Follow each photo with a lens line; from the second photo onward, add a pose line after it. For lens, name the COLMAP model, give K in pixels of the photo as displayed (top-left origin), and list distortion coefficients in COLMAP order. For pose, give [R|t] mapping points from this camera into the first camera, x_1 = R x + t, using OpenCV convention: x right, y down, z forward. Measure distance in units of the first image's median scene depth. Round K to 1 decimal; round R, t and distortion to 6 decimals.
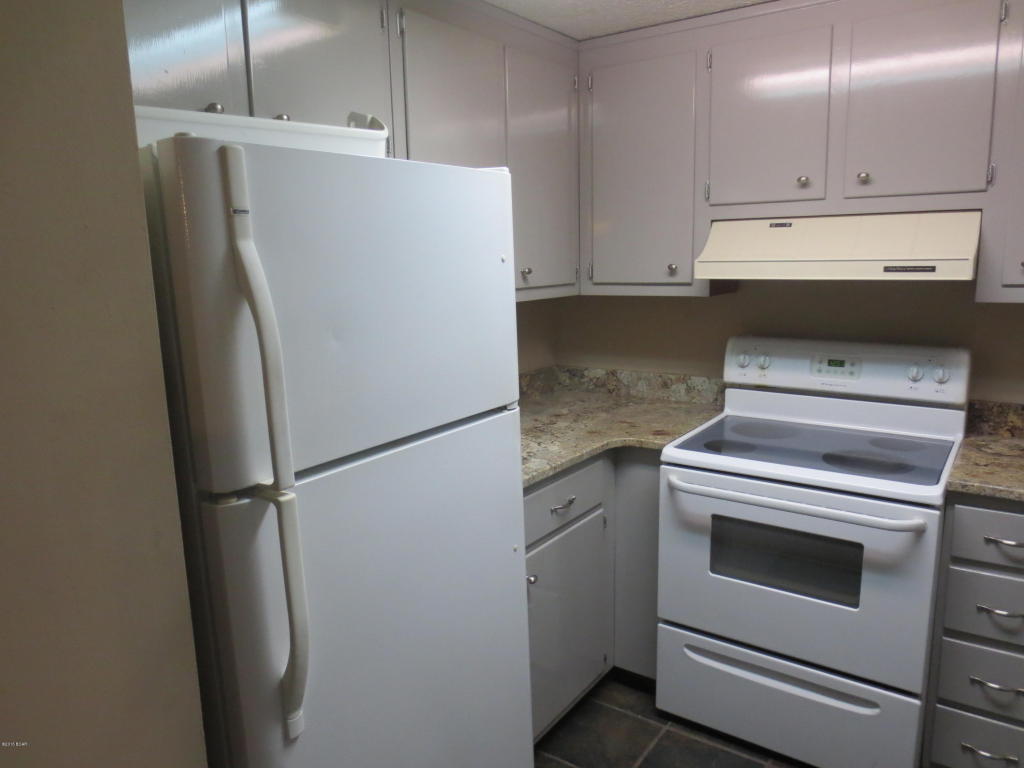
lens RADIAL K [[733.0, 0, 510.5], [0, 733.0, 385.0], [0, 0, 1]] dist [-0.030746, 0.020803]
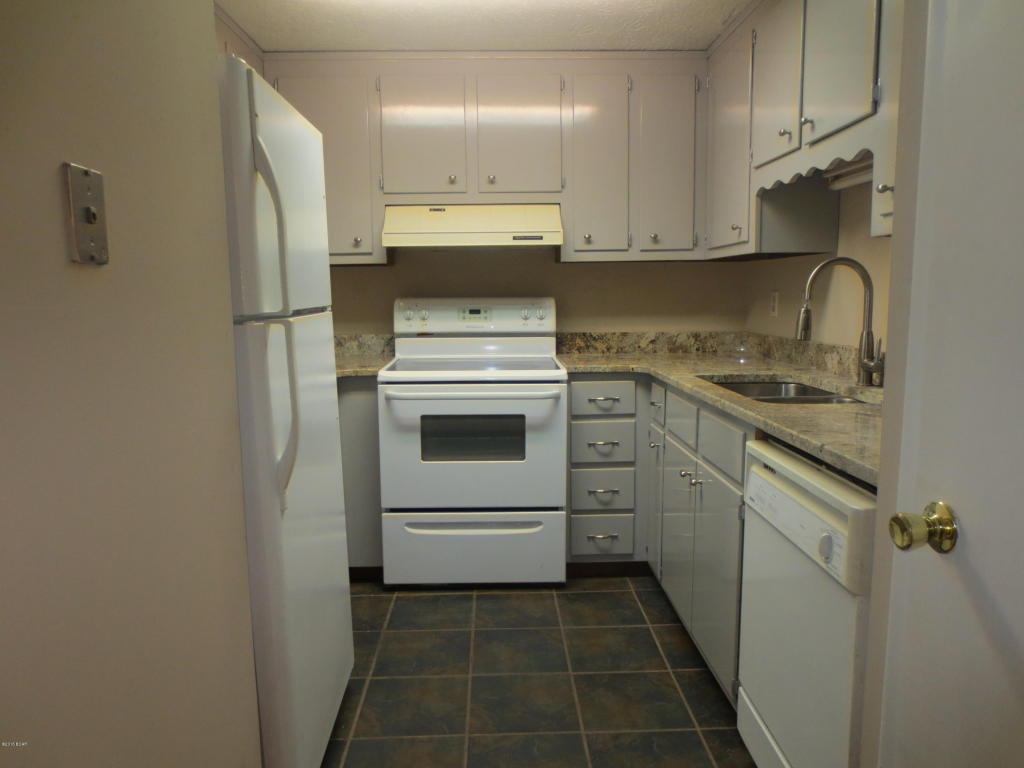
lens RADIAL K [[733.0, 0, 506.8], [0, 733.0, 383.6], [0, 0, 1]] dist [-0.030746, 0.020803]
pose [[0.801649, -0.063003, 0.594465, -0.385020], [0.098621, 0.994743, -0.027567, 0.166949], [-0.589604, 0.080726, 0.803649, -0.177127]]
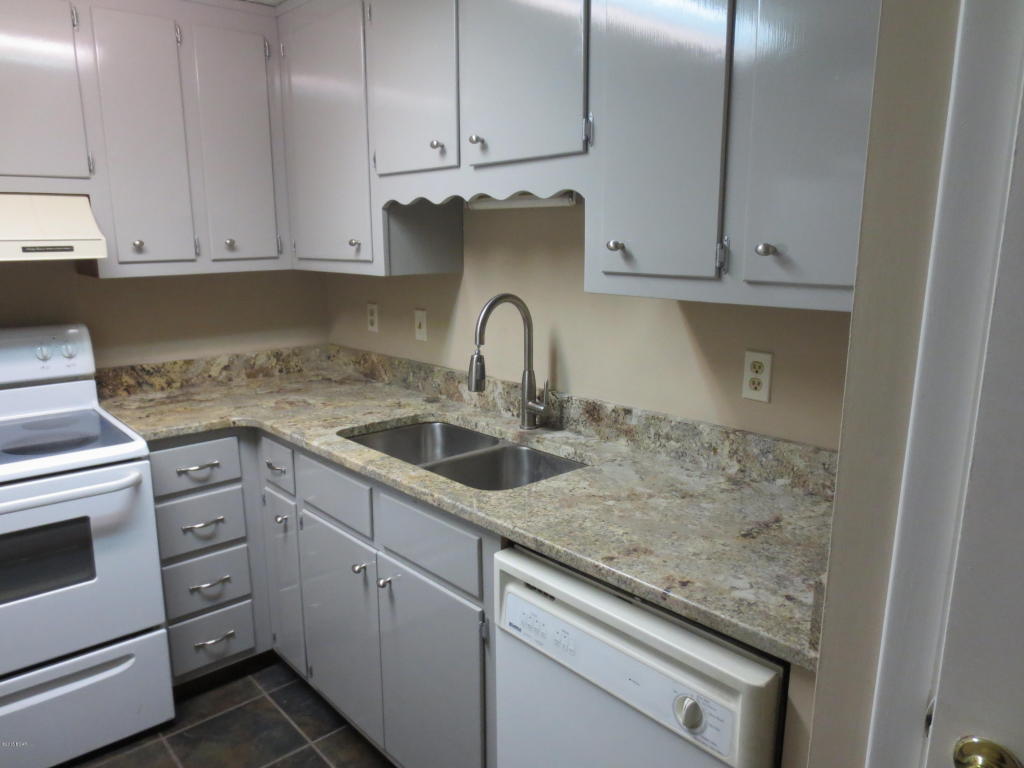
lens RADIAL K [[733.0, 0, 509.0], [0, 733.0, 381.3], [0, 0, 1]] dist [-0.030746, 0.020803]
pose [[0.218831, -0.175615, 0.959829, -0.293079], [0.170754, 0.975384, 0.139530, -0.007722], [-0.960706, 0.133361, 0.243431, 0.131927]]
